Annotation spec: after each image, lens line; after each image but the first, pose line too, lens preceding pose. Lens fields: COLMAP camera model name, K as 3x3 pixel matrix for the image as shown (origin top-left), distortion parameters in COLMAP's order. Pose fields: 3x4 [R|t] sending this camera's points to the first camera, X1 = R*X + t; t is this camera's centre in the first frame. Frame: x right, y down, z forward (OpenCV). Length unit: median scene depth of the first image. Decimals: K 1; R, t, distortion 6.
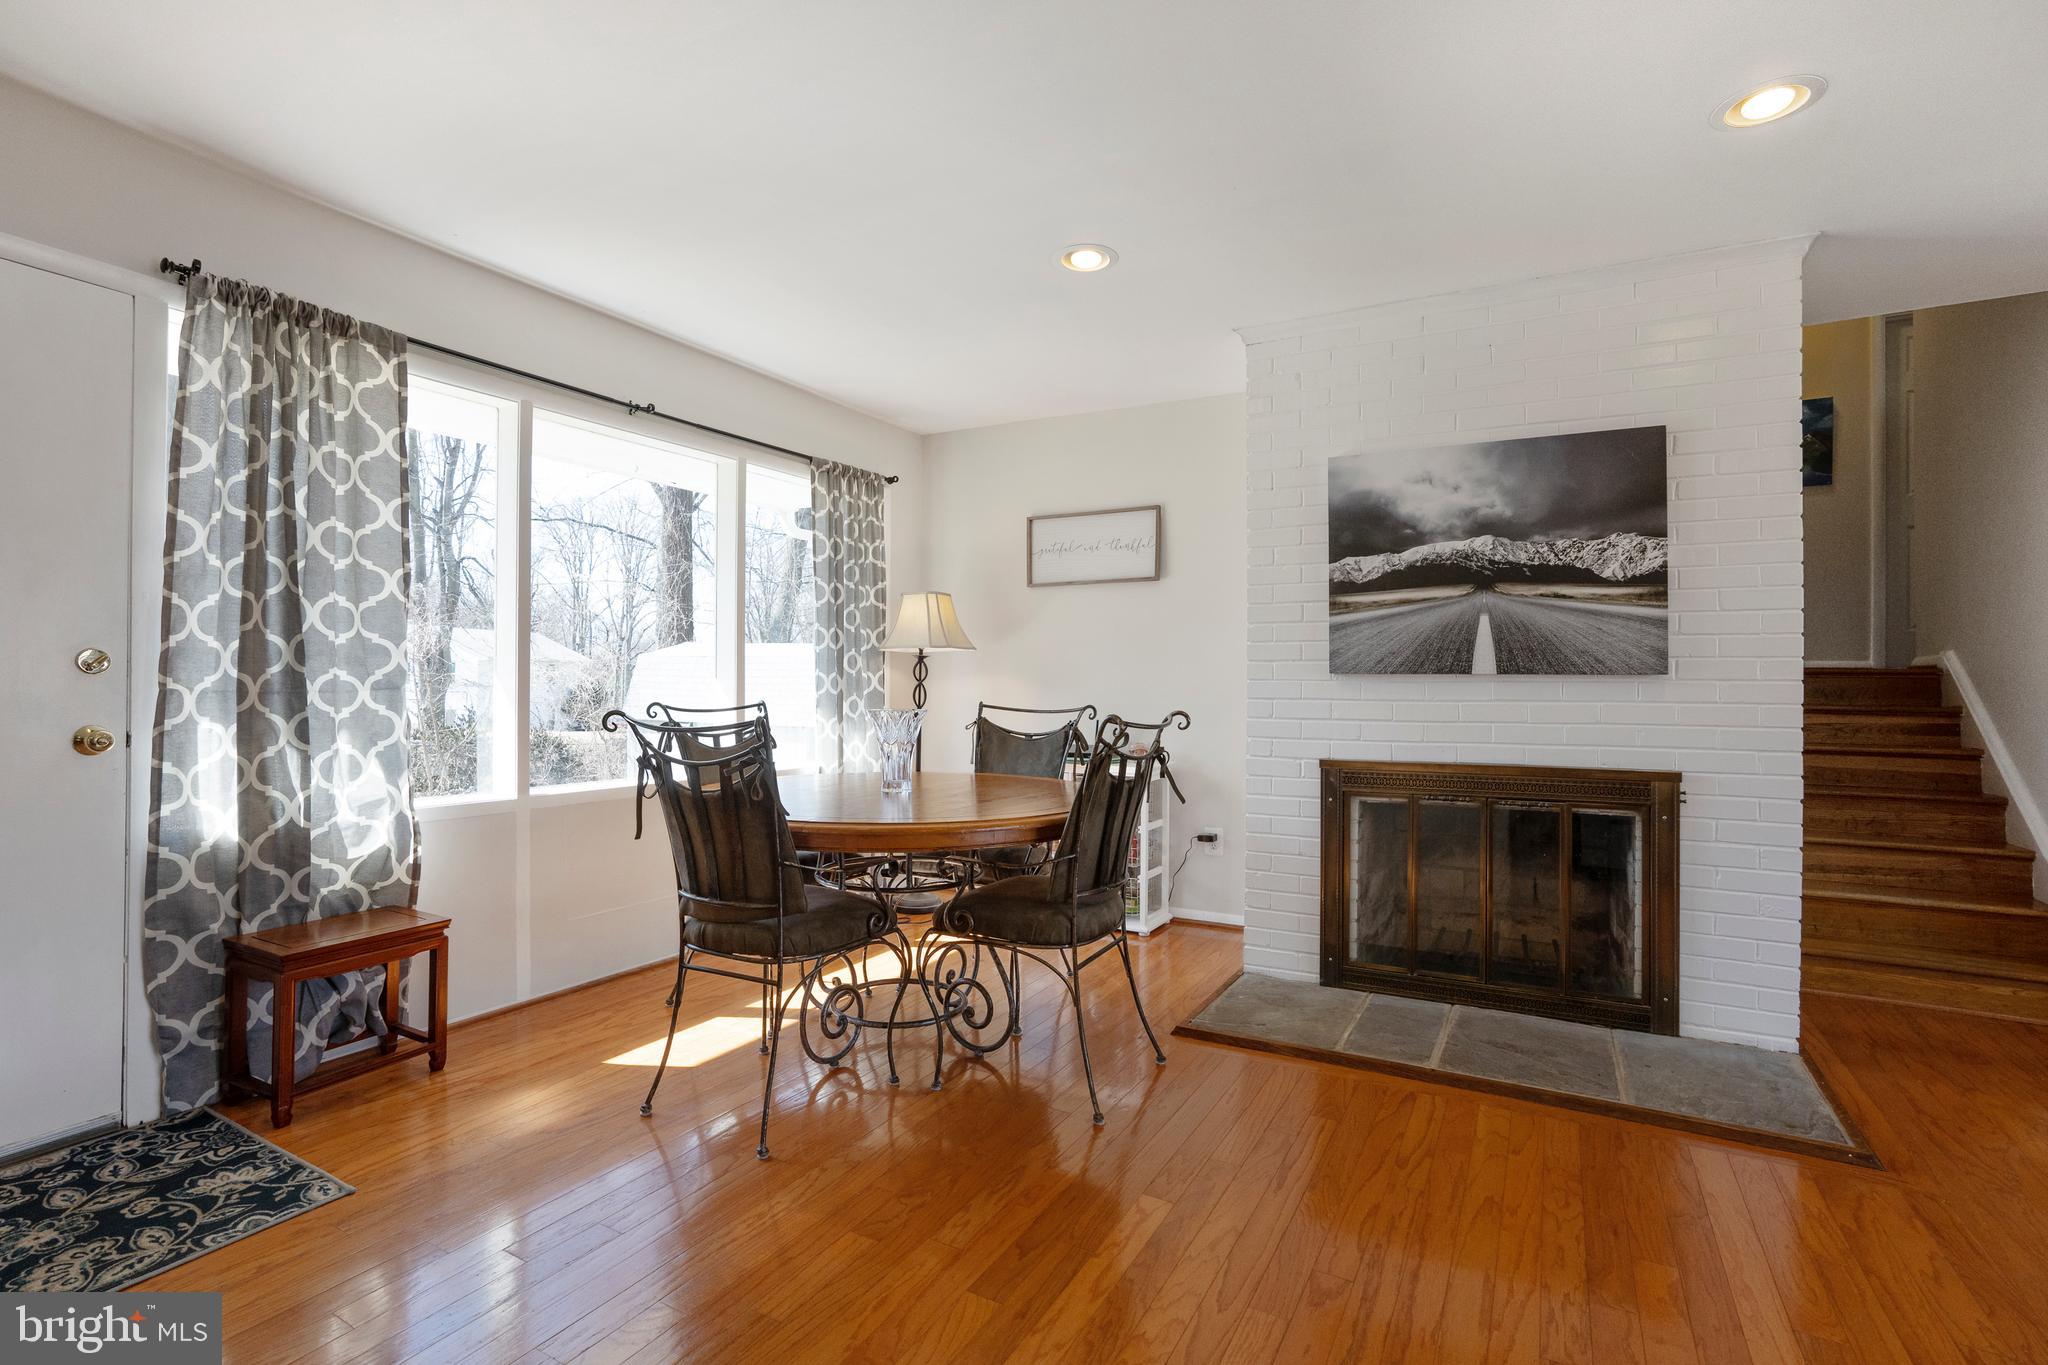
lens RADIAL K [[961.4, 0, 1028.9], [0, 961.4, 679.9], [0, 0, 1]] dist [-0.054488, 0.028277]
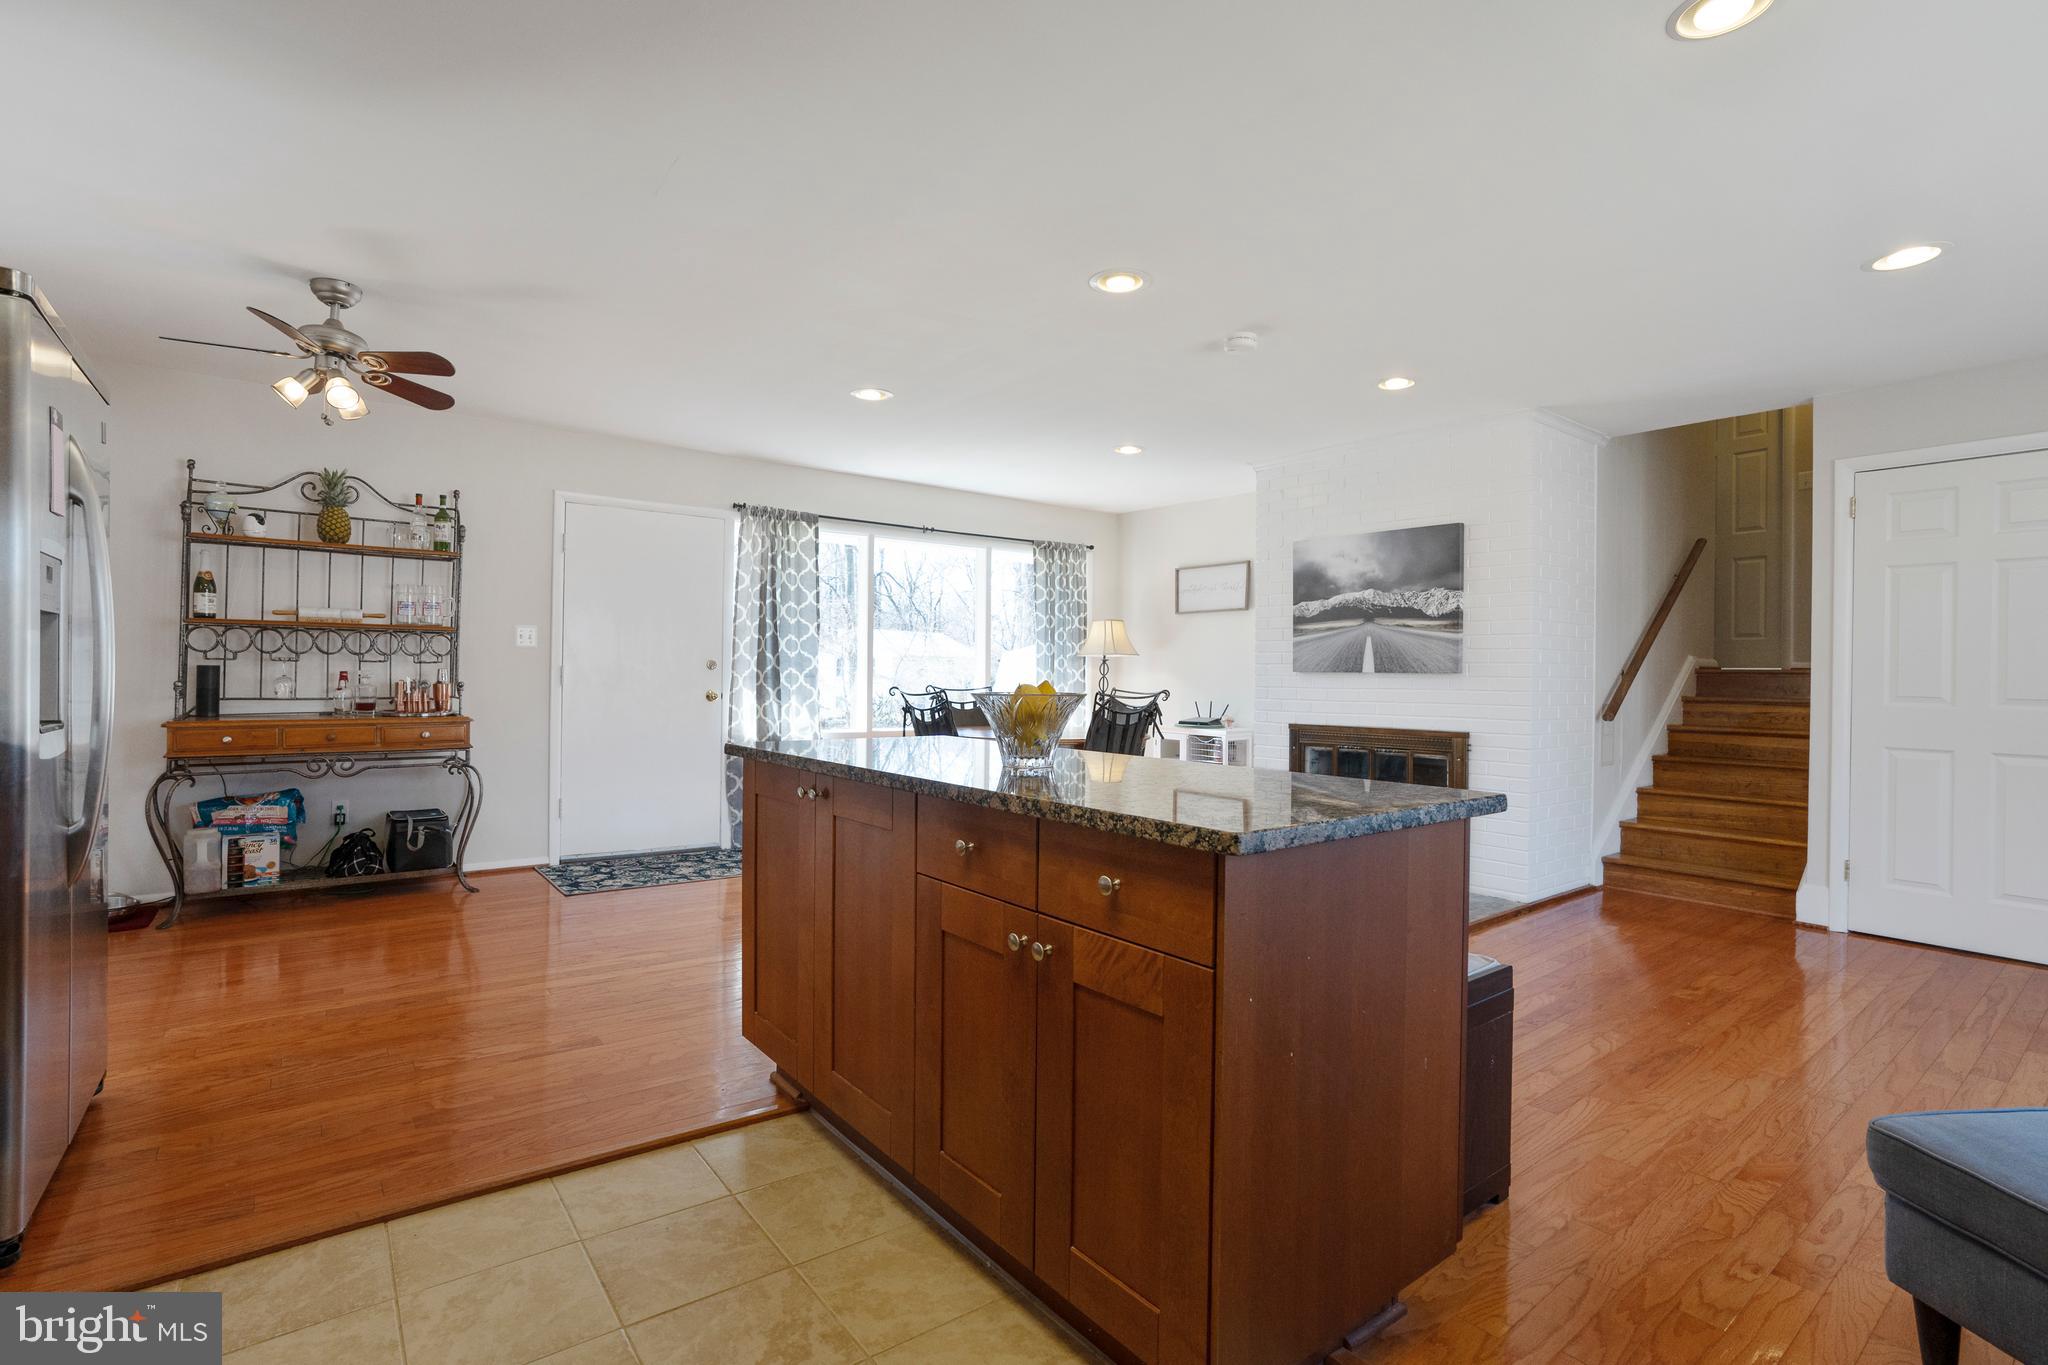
lens RADIAL K [[979.1, 0, 1037.1], [0, 979.1, 680.0], [0, 0, 1]] dist [-0.063686, 0.021676]
pose [[0.925338, 0.007619, -0.379068, 0.625343], [-0.005911, 0.999966, 0.005668, 0.000677], [0.379098, -0.003004, 0.925352, -0.844262]]
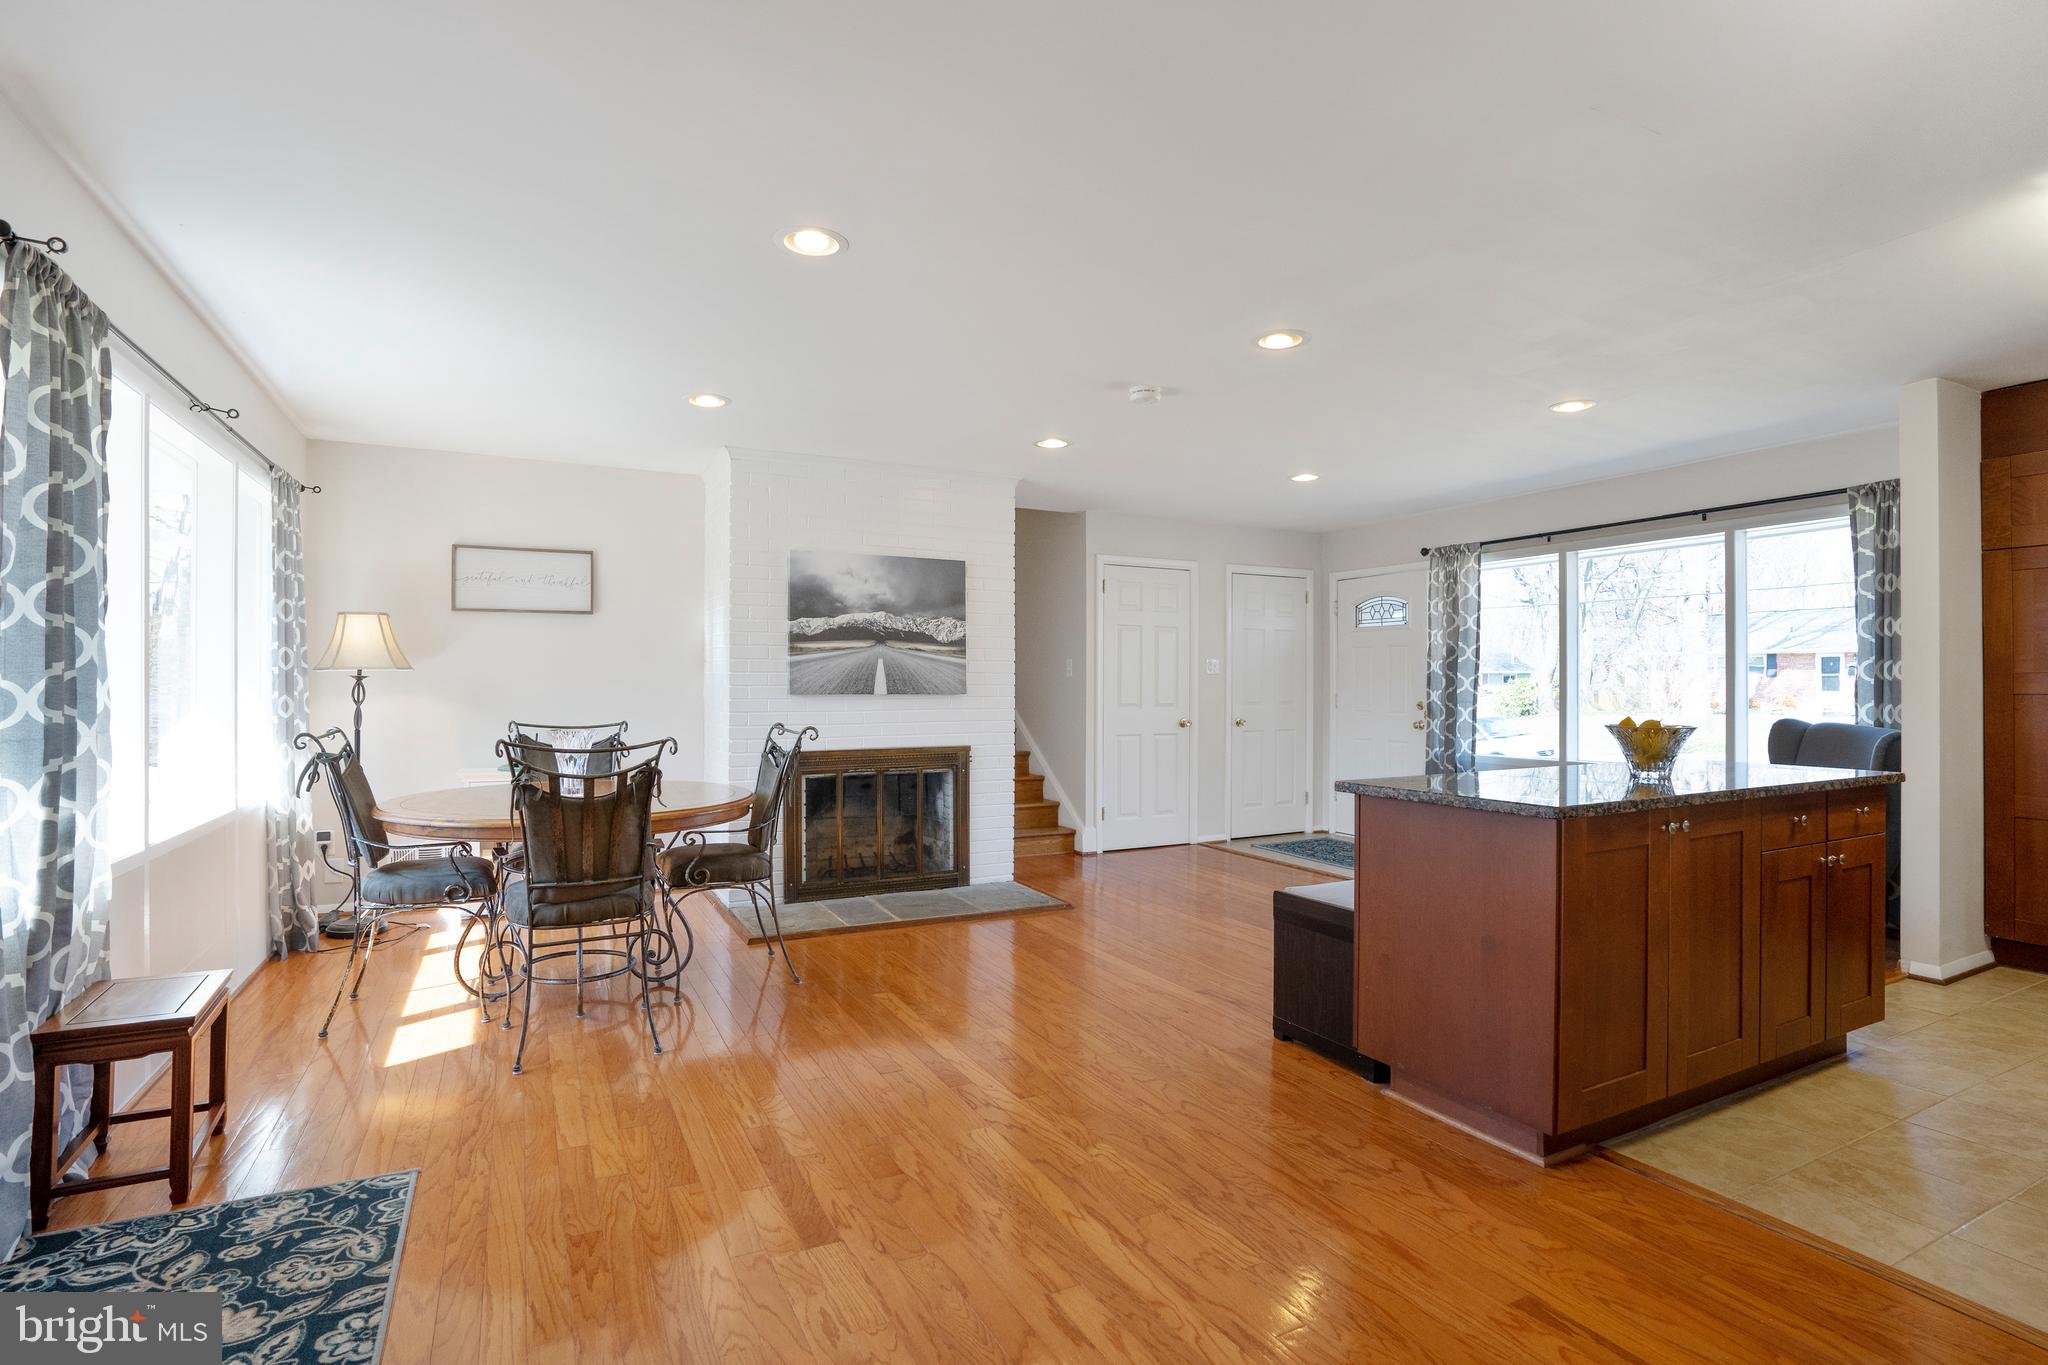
lens RADIAL K [[979.1, 0, 1037.1], [0, 979.1, 680.0], [0, 0, 1]] dist [-0.063686, 0.021676]
pose [[0.541864, -0.000838, 0.840466, -0.870012], [0.000018, 1.000000, 0.000985, -0.035344], [-0.840466, -0.000518, 0.541864, -0.173597]]
